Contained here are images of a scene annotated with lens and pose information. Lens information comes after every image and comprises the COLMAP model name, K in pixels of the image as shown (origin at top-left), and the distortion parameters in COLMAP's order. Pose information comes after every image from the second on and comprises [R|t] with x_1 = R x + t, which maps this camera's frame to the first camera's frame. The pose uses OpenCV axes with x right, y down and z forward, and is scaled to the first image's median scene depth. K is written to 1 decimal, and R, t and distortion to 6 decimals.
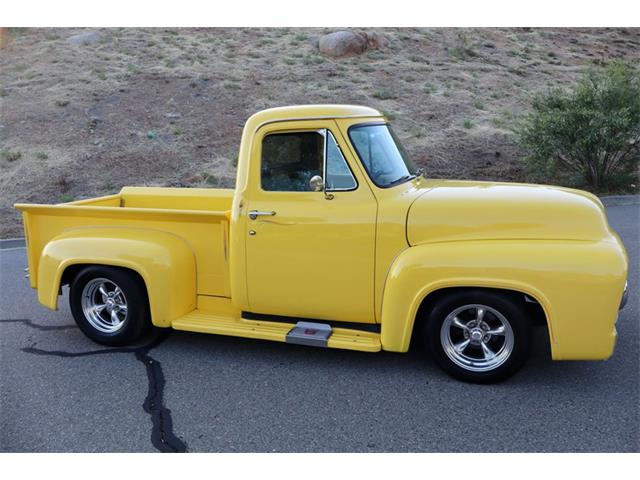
lens RADIAL K [[533.0, 0, 319.4], [0, 533.0, 240.2], [0, 0, 1]] dist [-0.004575, 0.003329]
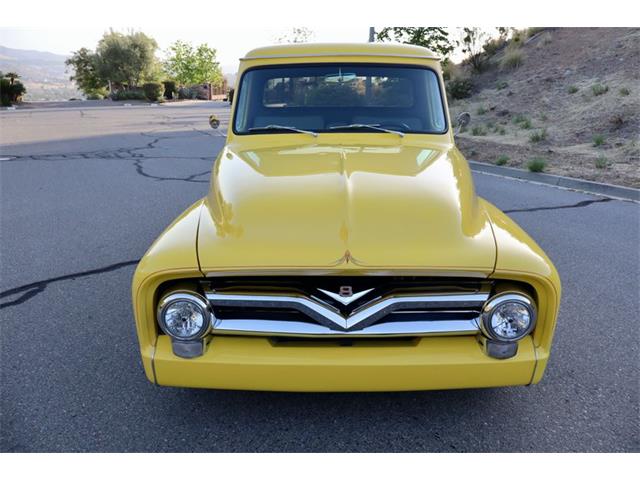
lens RADIAL K [[533.0, 0, 322.8], [0, 533.0, 236.5], [0, 0, 1]] dist [-0.004575, 0.003329]
pose [[0.296613, 0.297573, -0.907453, 0.834481], [-0.190948, 0.949507, 0.248950, -0.147034], [0.935713, 0.099435, 0.338457, 0.627900]]
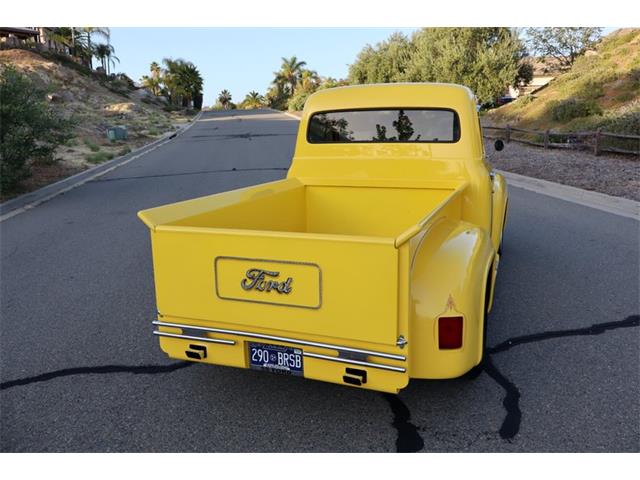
lens RADIAL K [[533.0, 0, 321.1], [0, 533.0, 238.5], [0, 0, 1]] dist [-0.004575, 0.003329]
pose [[0.048364, -0.191226, 0.980354, -1.017840], [0.210394, 0.961431, 0.177156, -0.156876], [-0.976420, 0.197692, 0.086731, 1.002759]]
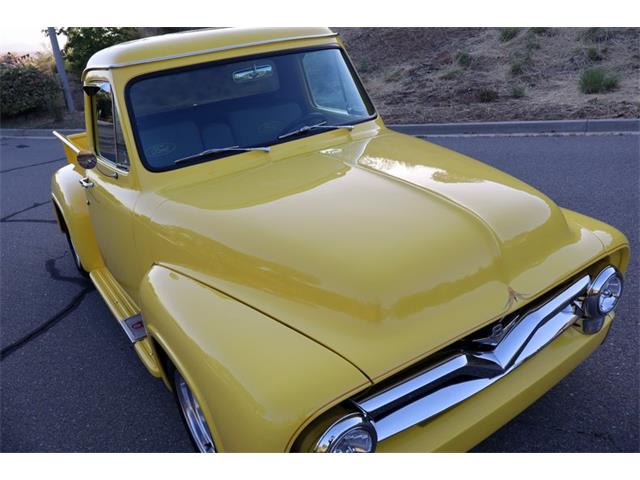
lens RADIAL K [[533.0, 0, 318.6], [0, 533.0, 234.9], [0, 0, 1]] dist [-0.004575, 0.003329]
pose [[0.778621, 0.184391, -0.599791, 0.552086], [-0.032688, 0.966472, 0.254684, -0.155376], [0.626643, -0.178696, 0.758542, 0.436980]]
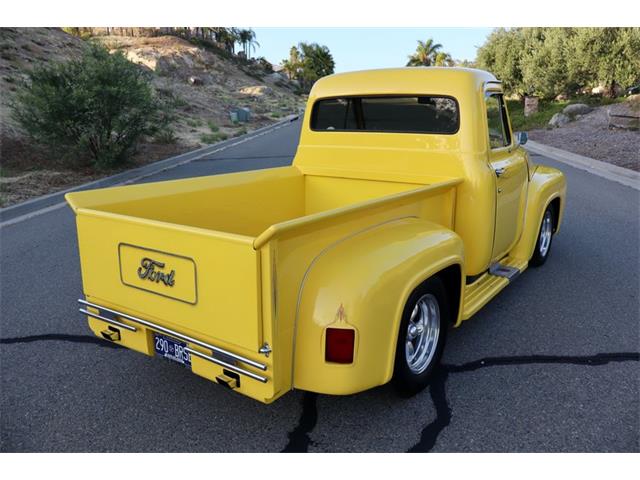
lens RADIAL K [[533.0, 0, 322.0], [0, 533.0, 238.2], [0, 0, 1]] dist [-0.004575, 0.003329]
pose [[0.291400, -0.206467, 0.934055, -0.942266], [0.183285, 0.970390, 0.157318, -0.117144], [-0.938878, 0.125356, 0.320614, 0.782079]]
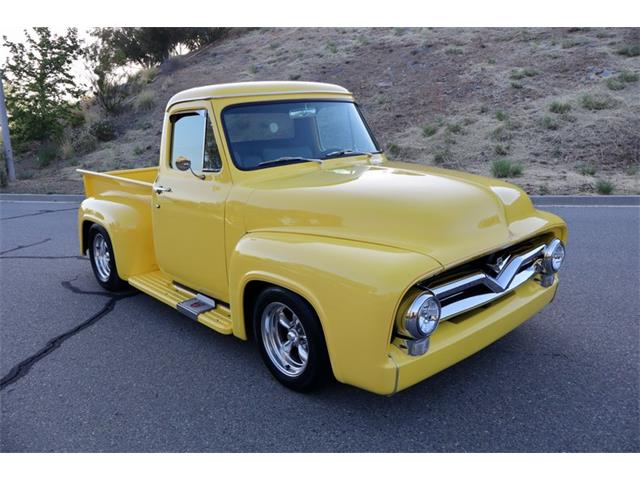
lens RADIAL K [[533.0, 0, 319.0], [0, 533.0, 236.8], [0, 0, 1]] dist [-0.004575, 0.003329]
pose [[0.865405, 0.106255, -0.489678, 0.549945], [-0.078701, 0.993952, 0.076590, -0.048826], [0.494854, -0.027743, 0.868533, 0.162969]]
